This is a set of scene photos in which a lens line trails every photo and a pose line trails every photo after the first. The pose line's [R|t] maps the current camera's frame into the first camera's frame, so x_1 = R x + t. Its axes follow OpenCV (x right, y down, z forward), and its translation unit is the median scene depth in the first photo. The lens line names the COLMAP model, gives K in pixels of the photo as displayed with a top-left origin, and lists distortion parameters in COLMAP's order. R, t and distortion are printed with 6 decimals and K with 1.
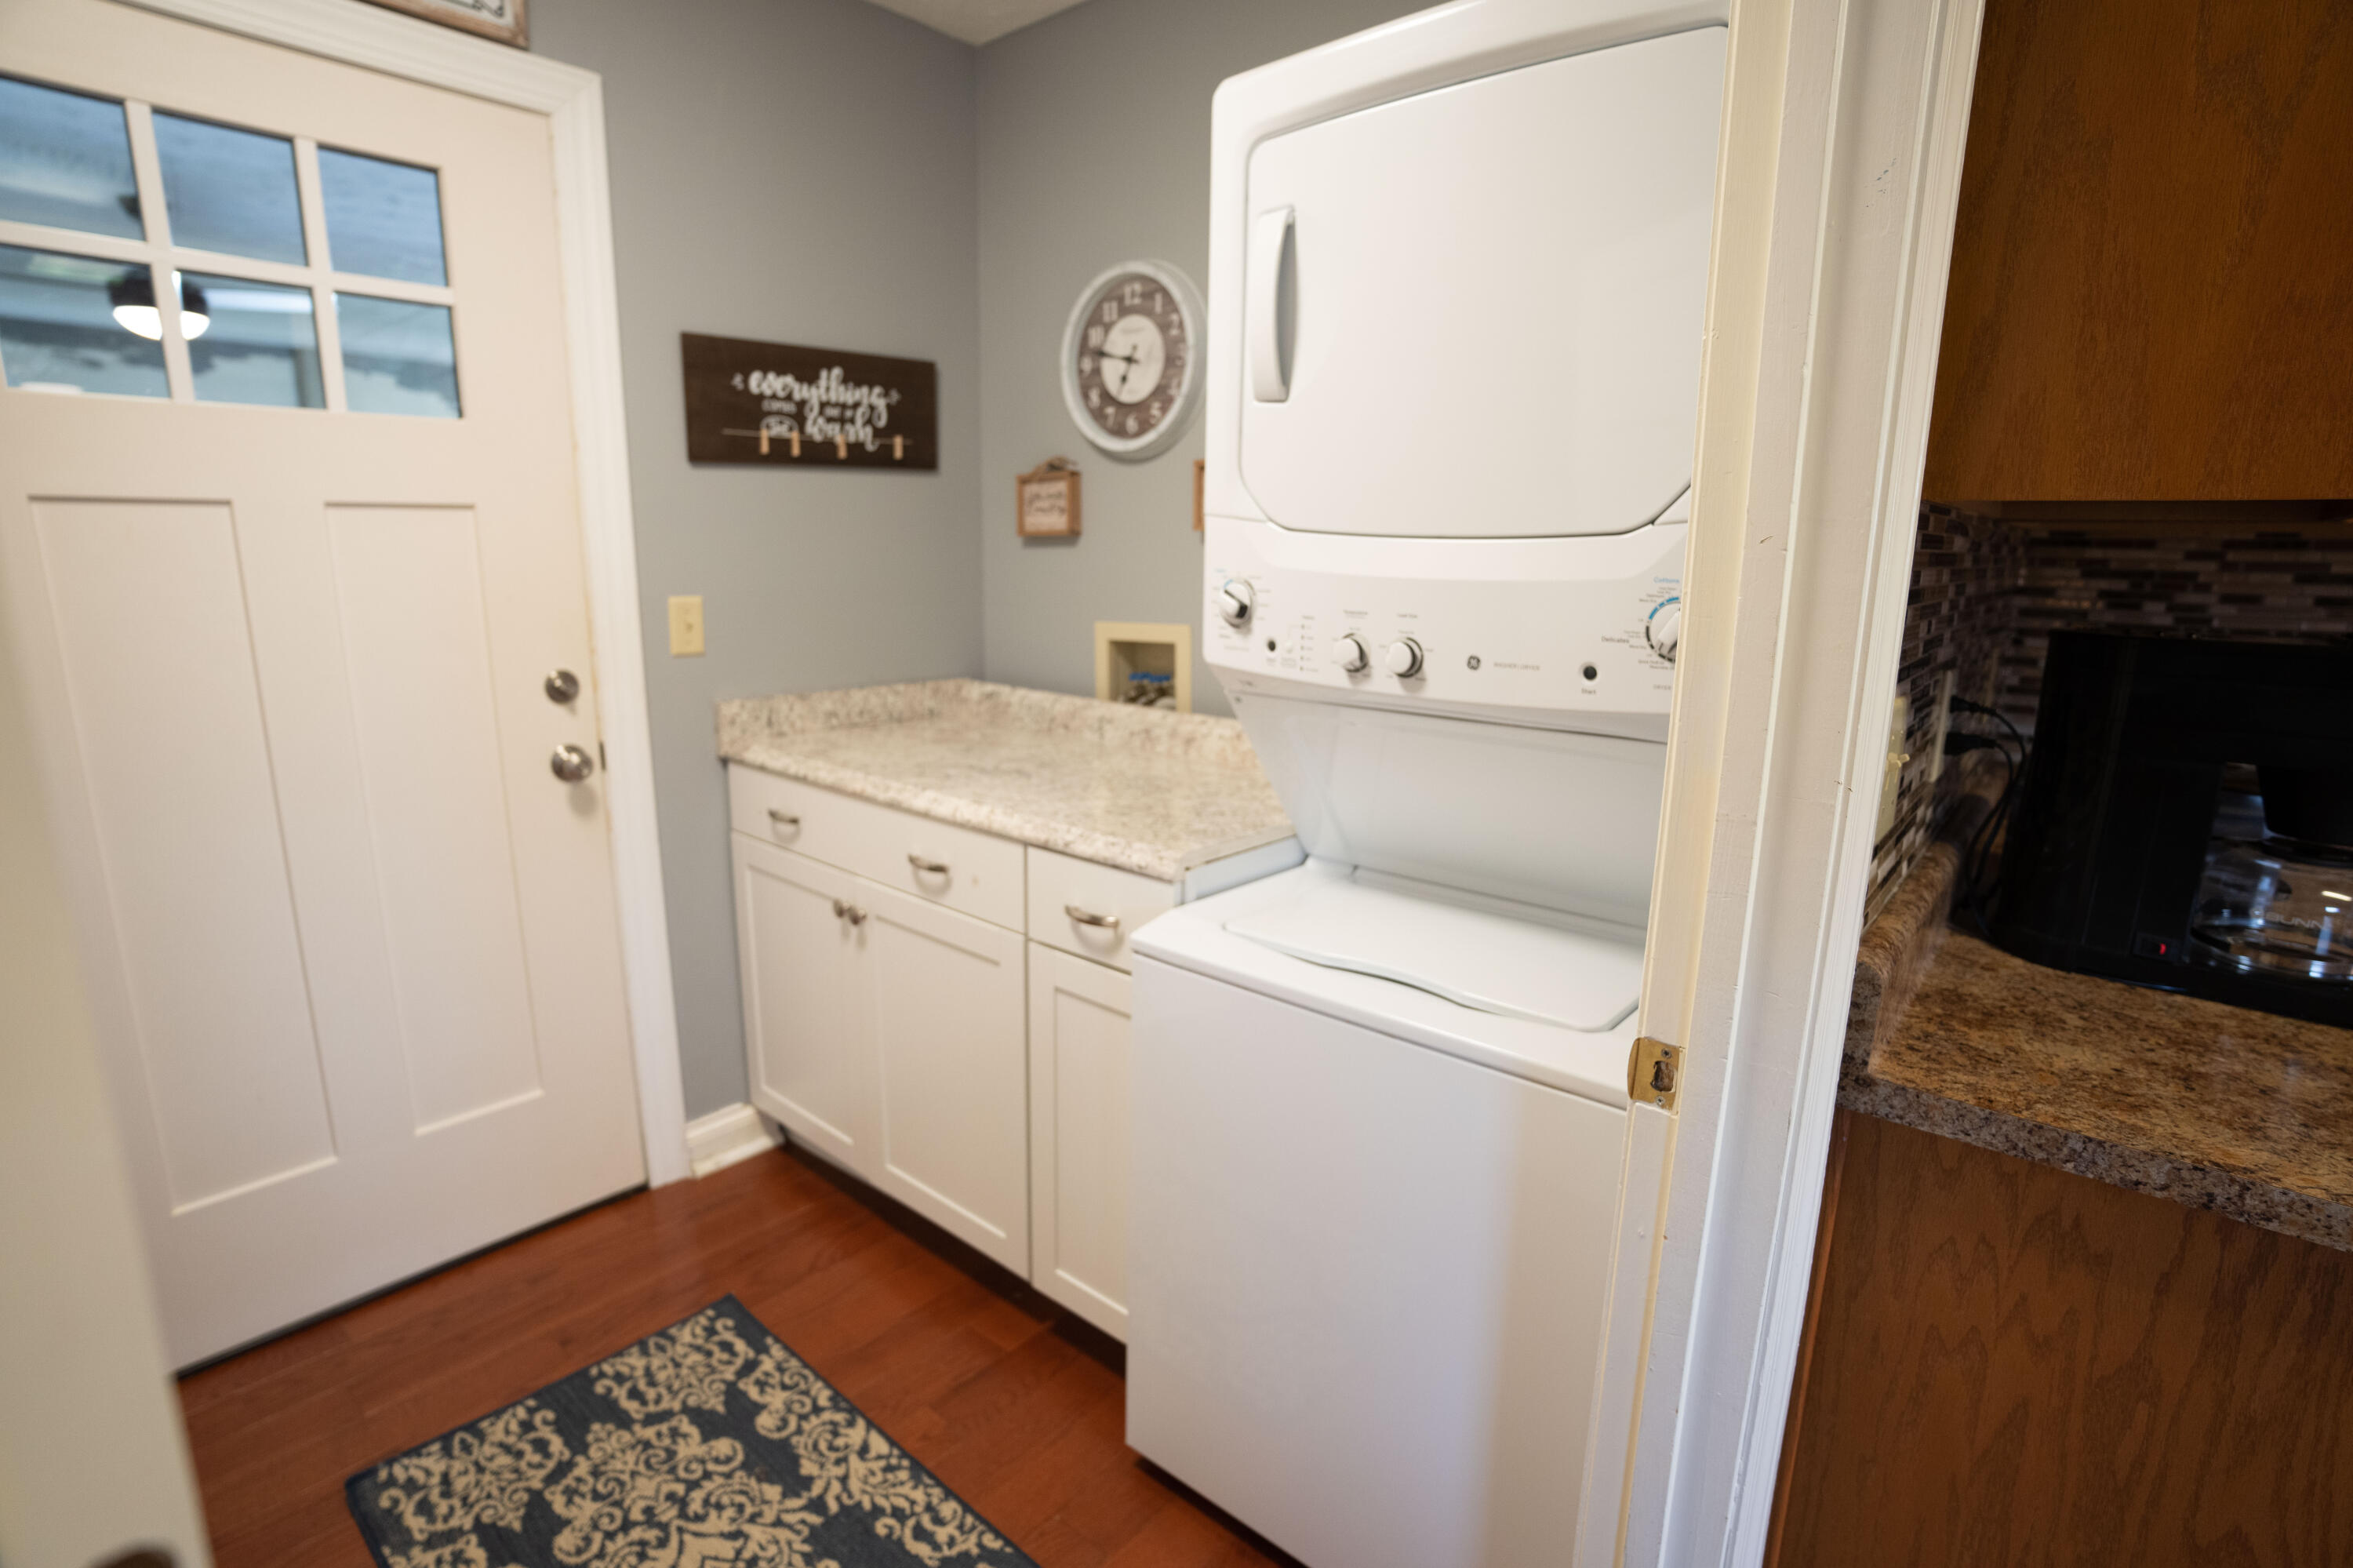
lens RADIAL K [[1142.4, 0, 1165.8], [0, 1142.4, 787.9], [0, 0, 1]] dist [-0.046772, 0.004486]
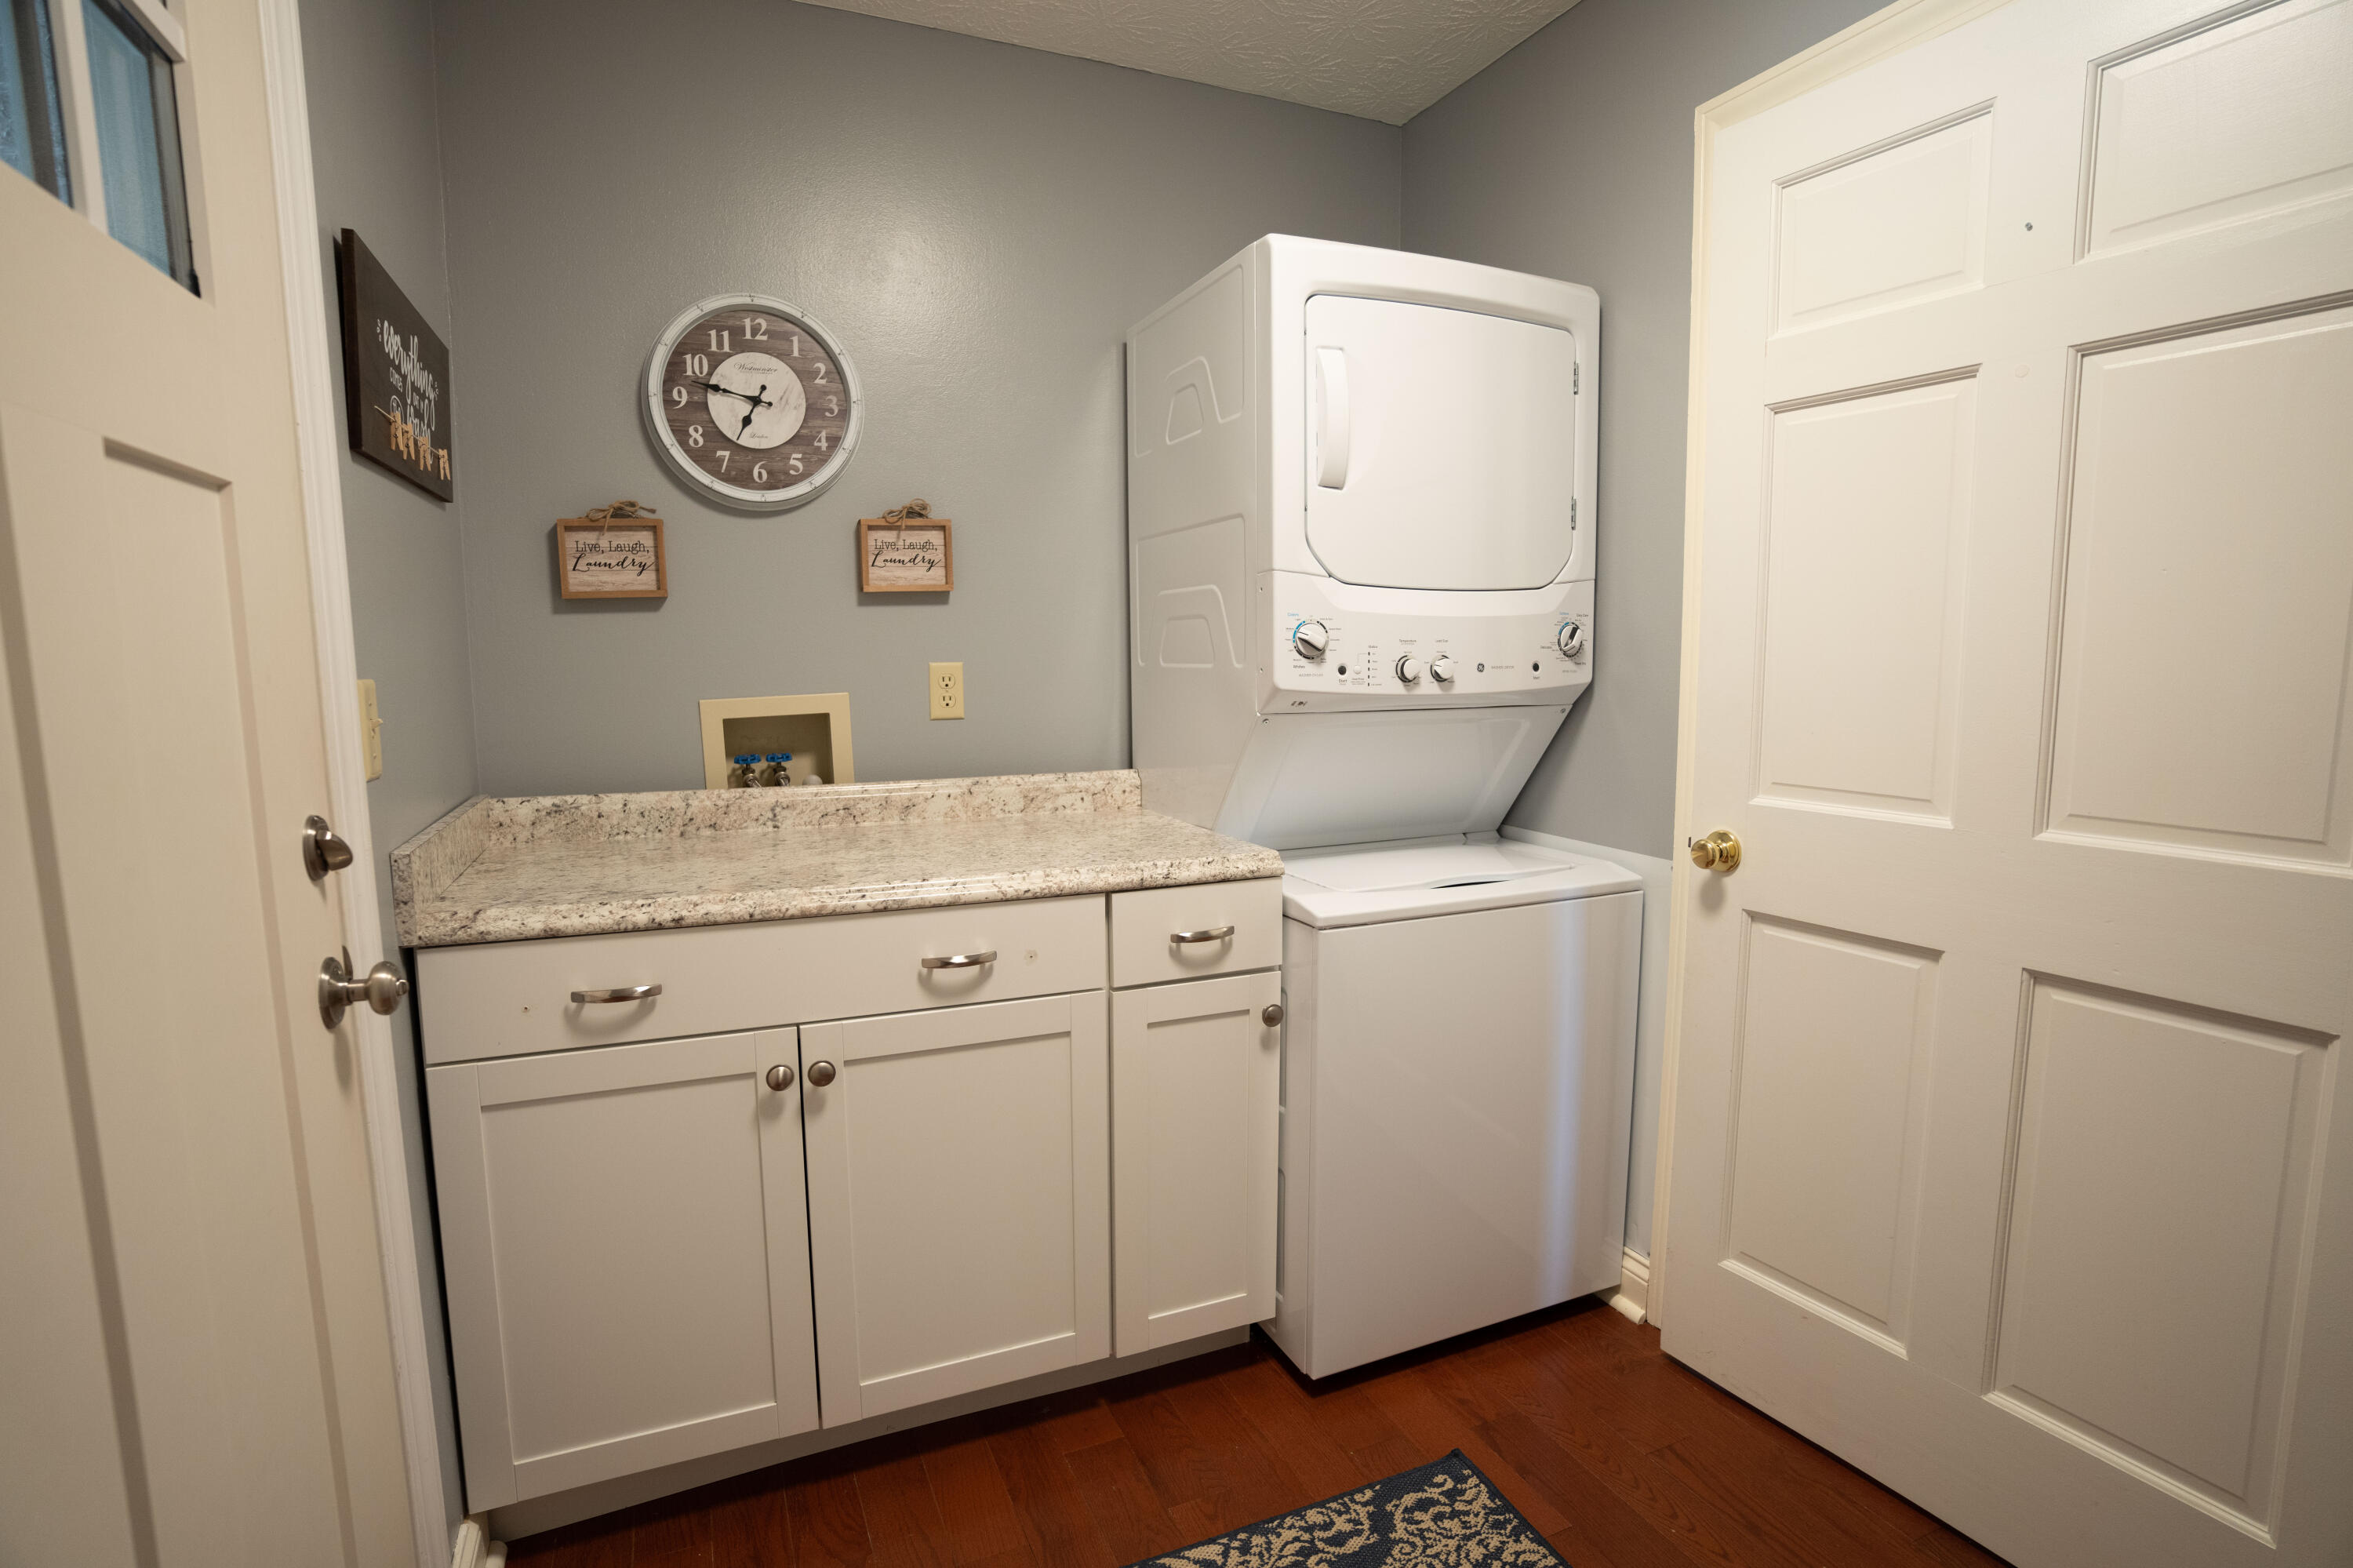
lens RADIAL K [[1142.4, 0, 1159.9], [0, 1142.4, 794.9], [0, 0, 1]] dist [-0.046772, 0.004486]
pose [[0.427044, -0.129078, 0.894970, -0.783541], [0.201020, 0.978543, 0.045213, -0.055715], [-0.881603, 0.160599, 0.443829, 0.406333]]
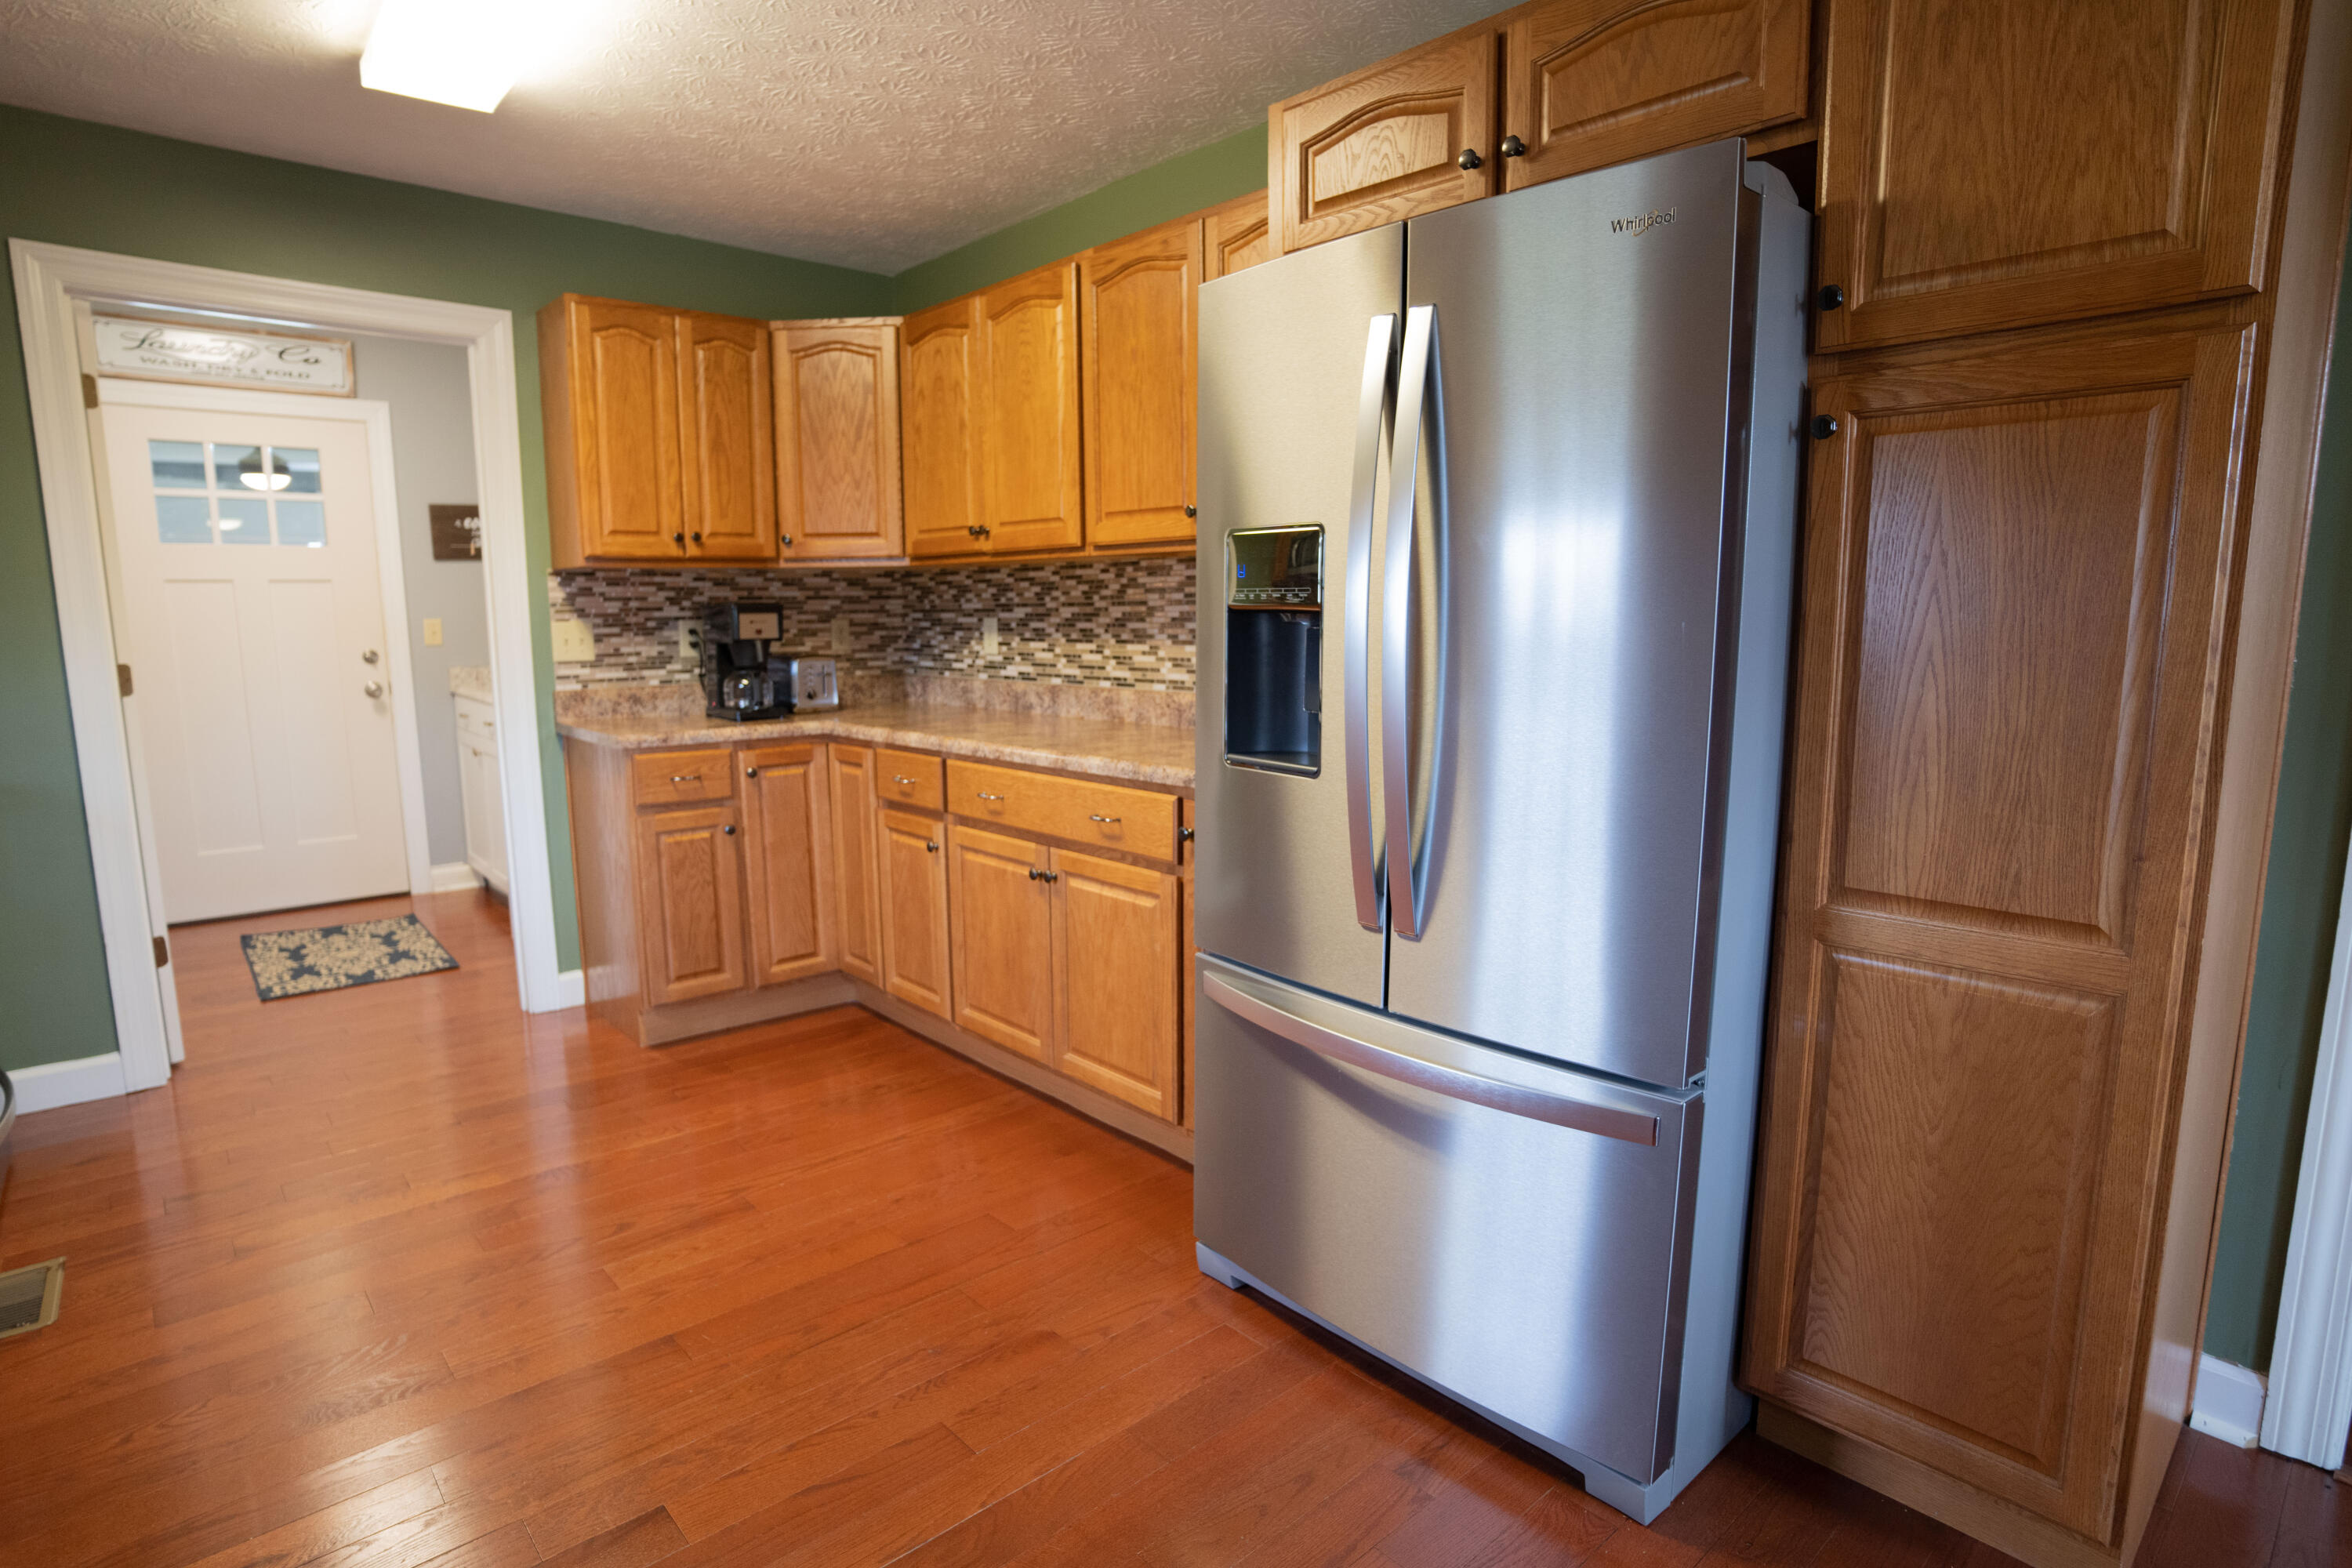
lens RADIAL K [[1192.8, 0, 1156.1], [0, 1192.8, 786.3], [0, 0, 1]] dist [-0.039544, 0.000509]
pose [[0.991003, 0.003588, -0.133788, 1.343134], [-0.012505, 0.997750, -0.065868, 0.303932], [0.133251, 0.066949, 0.988819, -1.113956]]
